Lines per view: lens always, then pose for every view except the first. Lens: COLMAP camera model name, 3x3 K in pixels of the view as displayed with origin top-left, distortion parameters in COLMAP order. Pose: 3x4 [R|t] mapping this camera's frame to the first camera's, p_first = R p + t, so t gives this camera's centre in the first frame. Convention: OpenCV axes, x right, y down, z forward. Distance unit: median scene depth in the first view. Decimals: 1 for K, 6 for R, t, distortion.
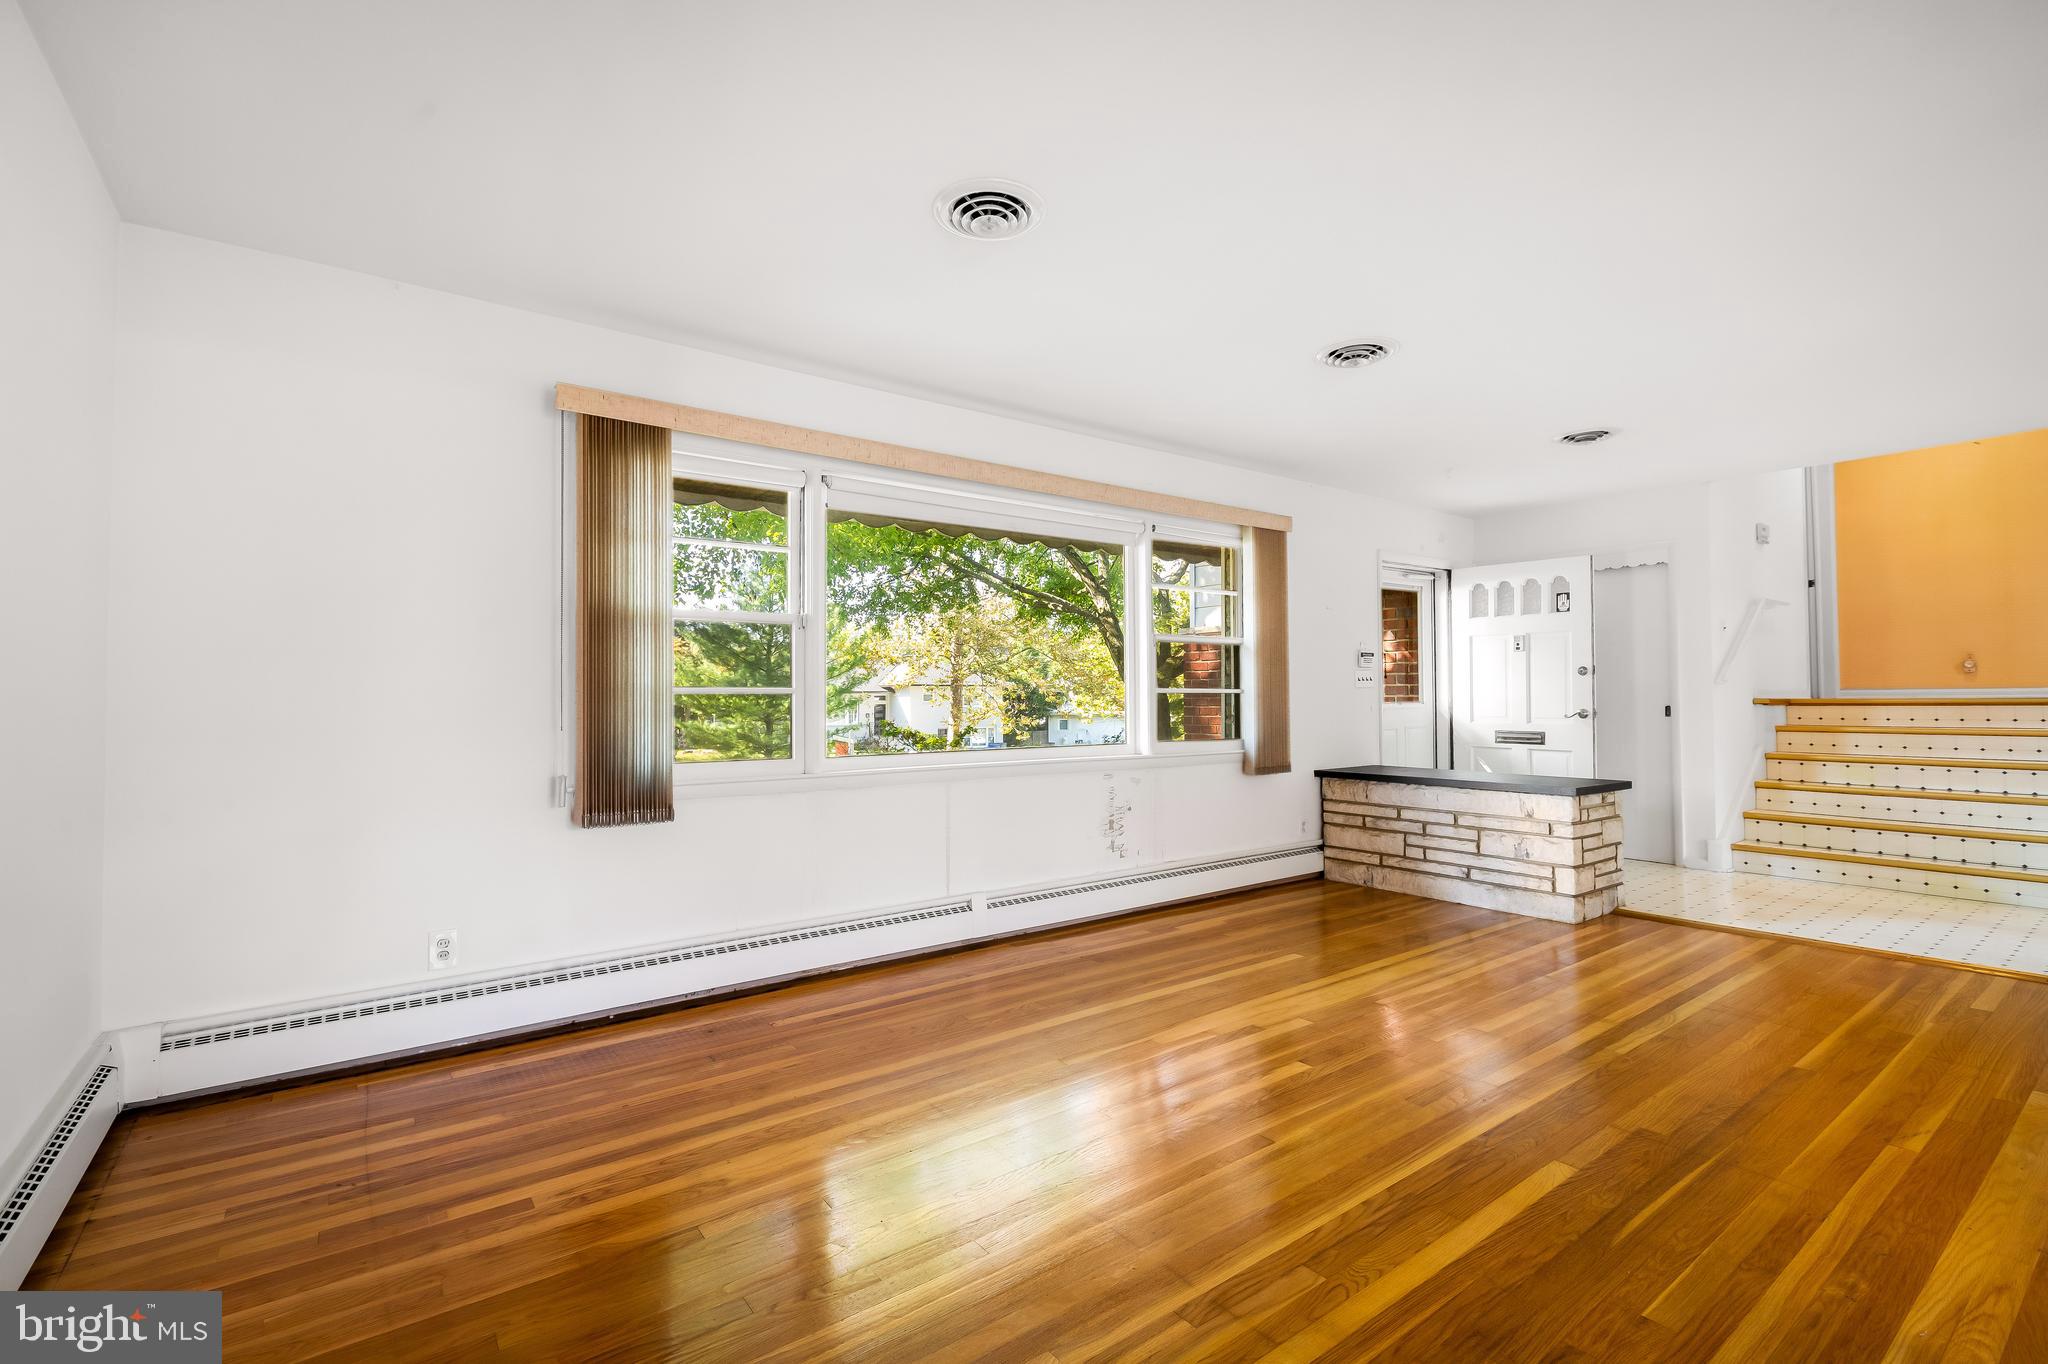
lens RADIAL K [[918.9, 0, 1022.3], [0, 918.9, 667.2], [0, 0, 1]] dist [-0.001705, 0.000206]
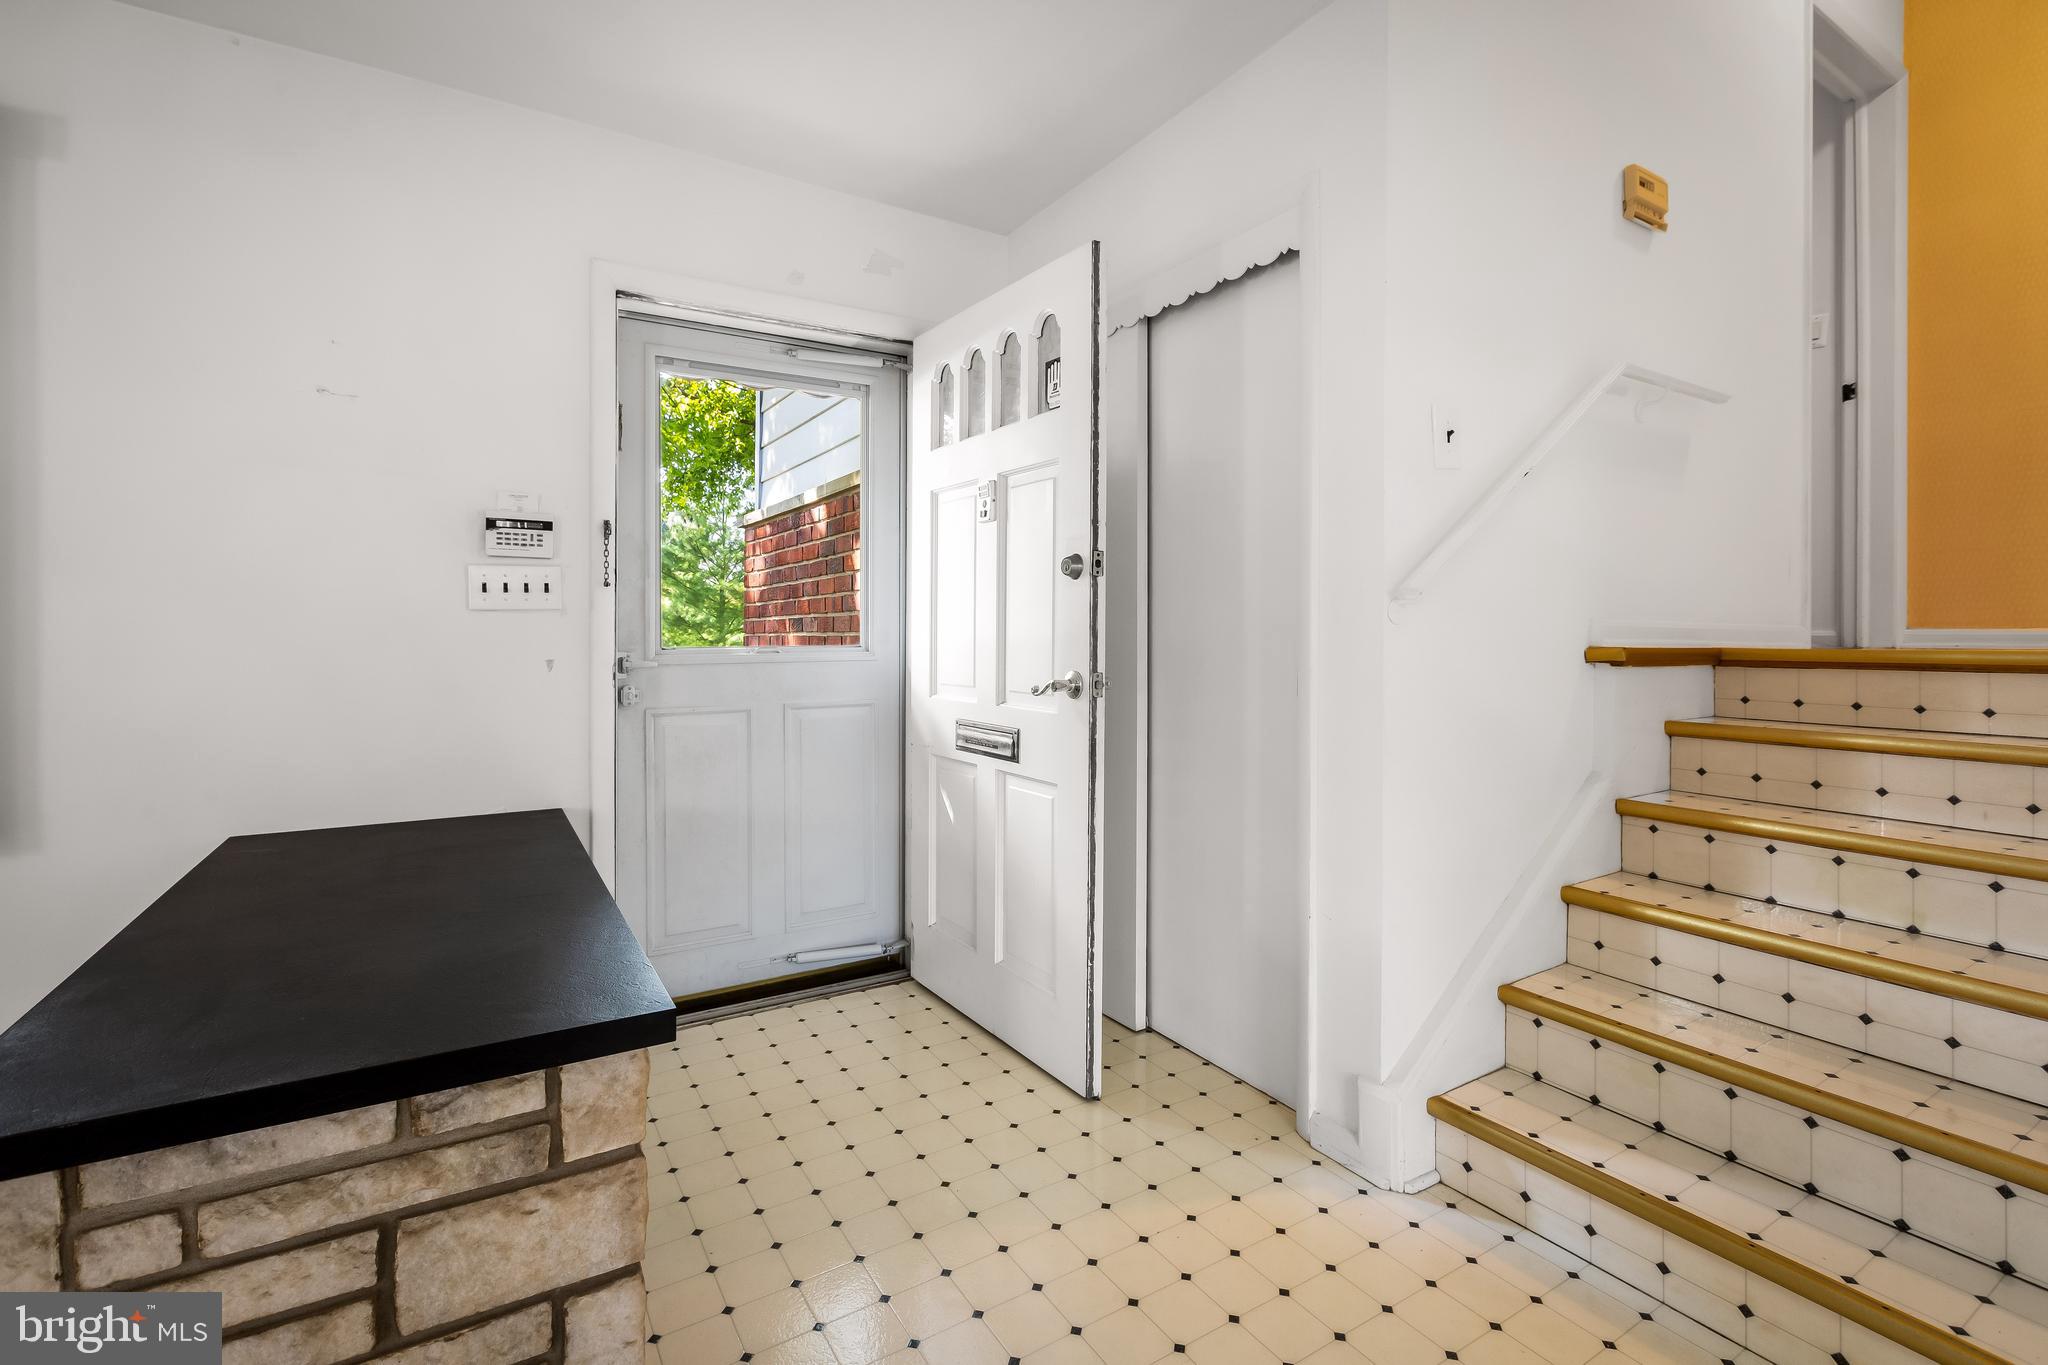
lens RADIAL K [[918.9, 0, 1029.2], [0, 918.9, 643.1], [0, 0, 1]] dist [-0.001705, 0.000206]
pose [[0.996069, 0.010381, -0.087973, 0.727276], [-0.006660, 0.999075, 0.042490, 0.021721], [0.088333, -0.041737, 0.995216, 0.742704]]
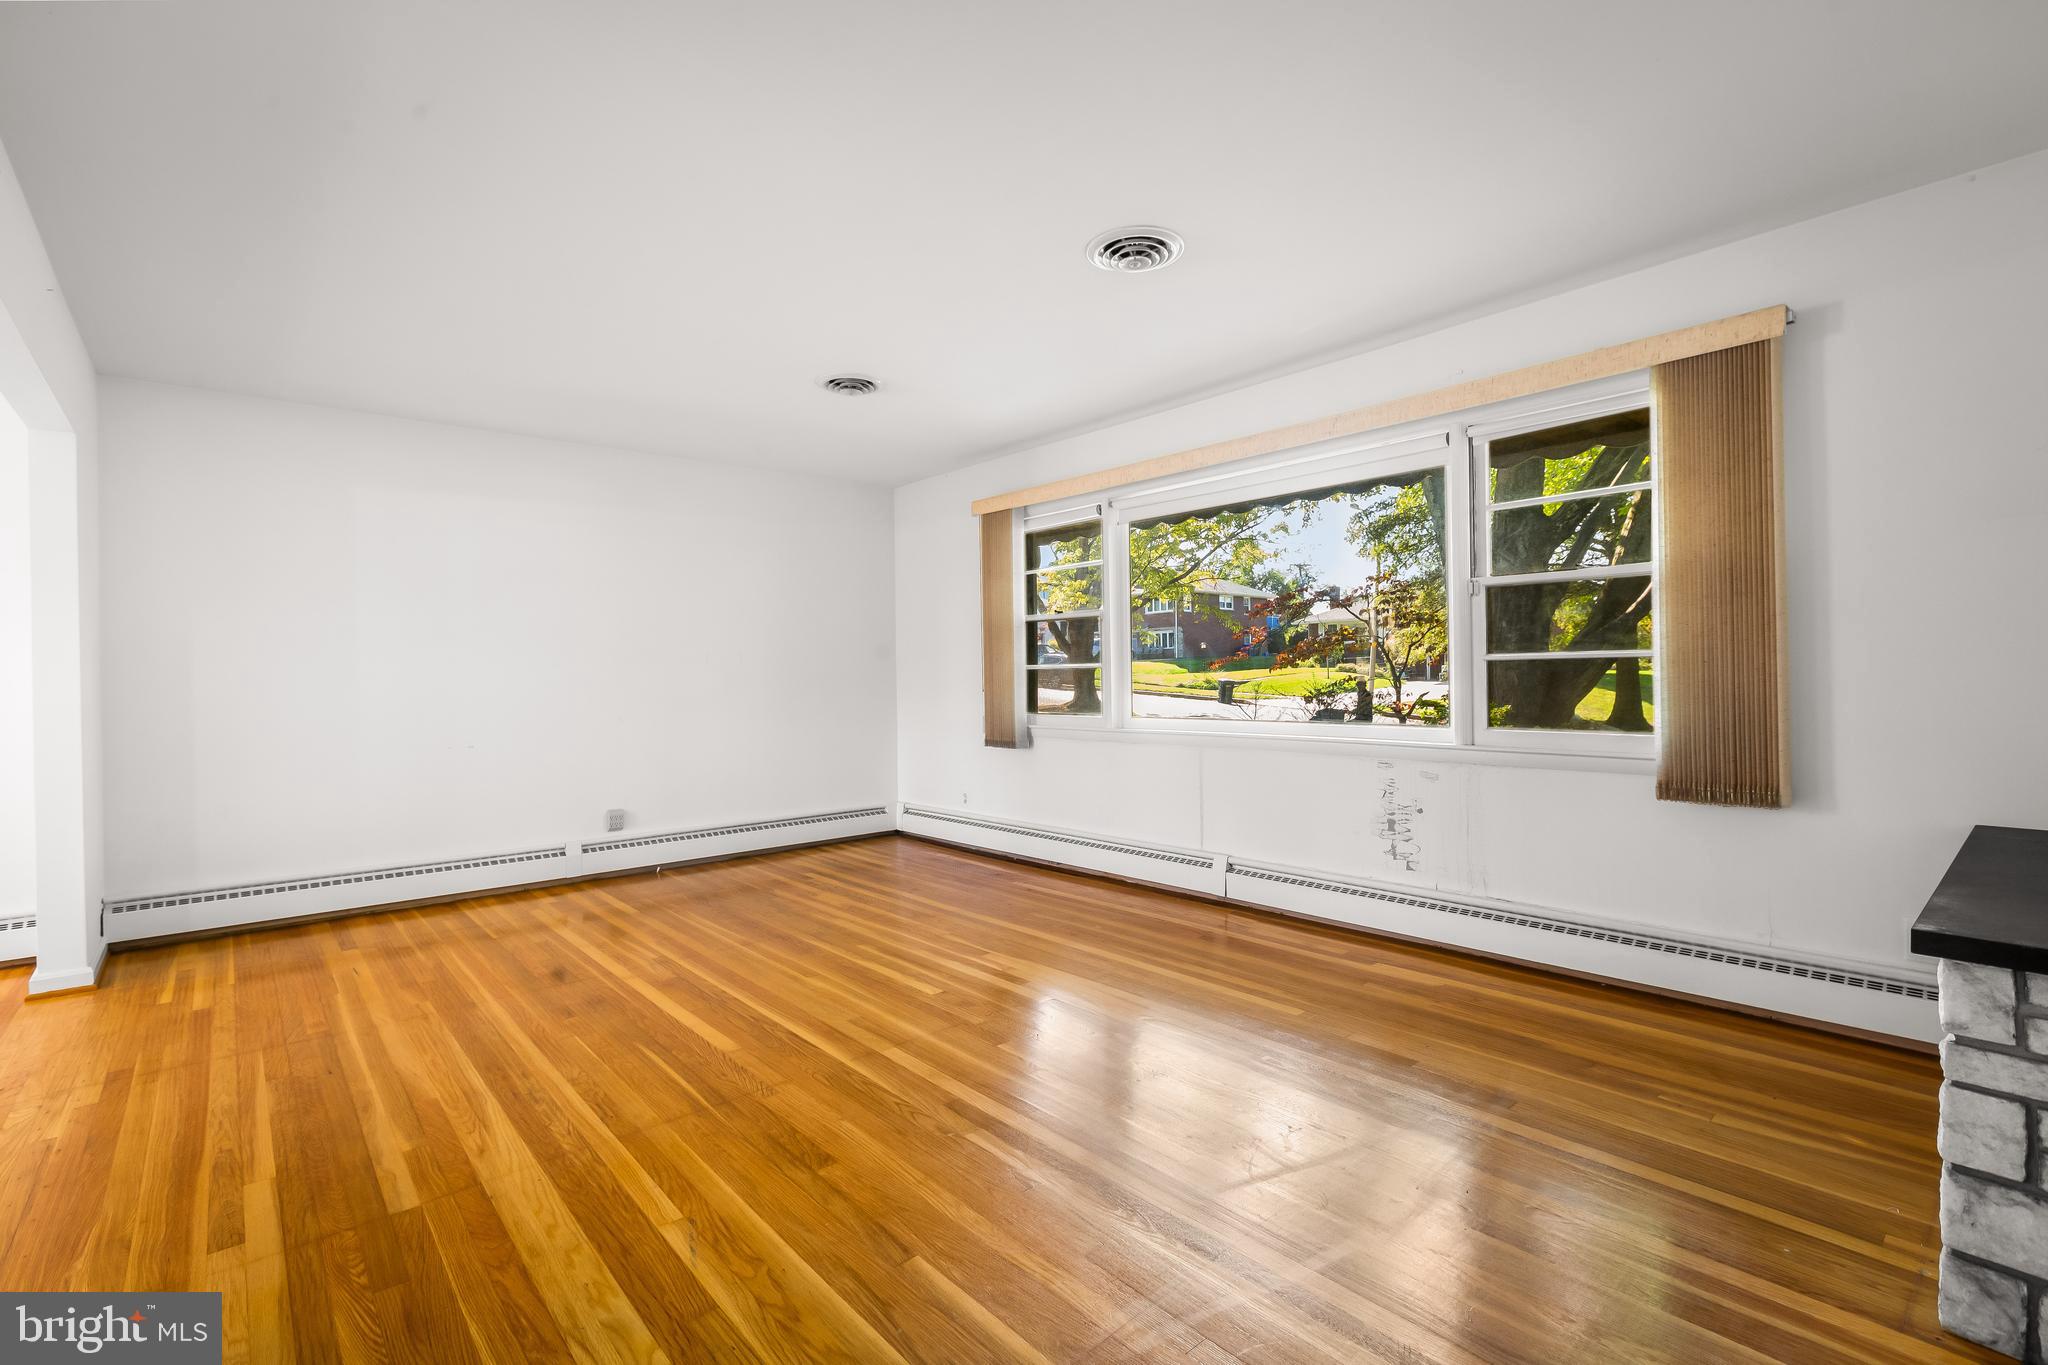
lens RADIAL K [[918.9, 0, 1011.9], [0, 918.9, 681.0], [0, 0, 1]] dist [-0.001705, 0.000206]
pose [[0.072198, 0.011425, -0.997325, 0.799211], [0.048616, 0.998705, 0.014961, 0.015044], [0.996205, -0.049567, 0.071549, 0.561797]]
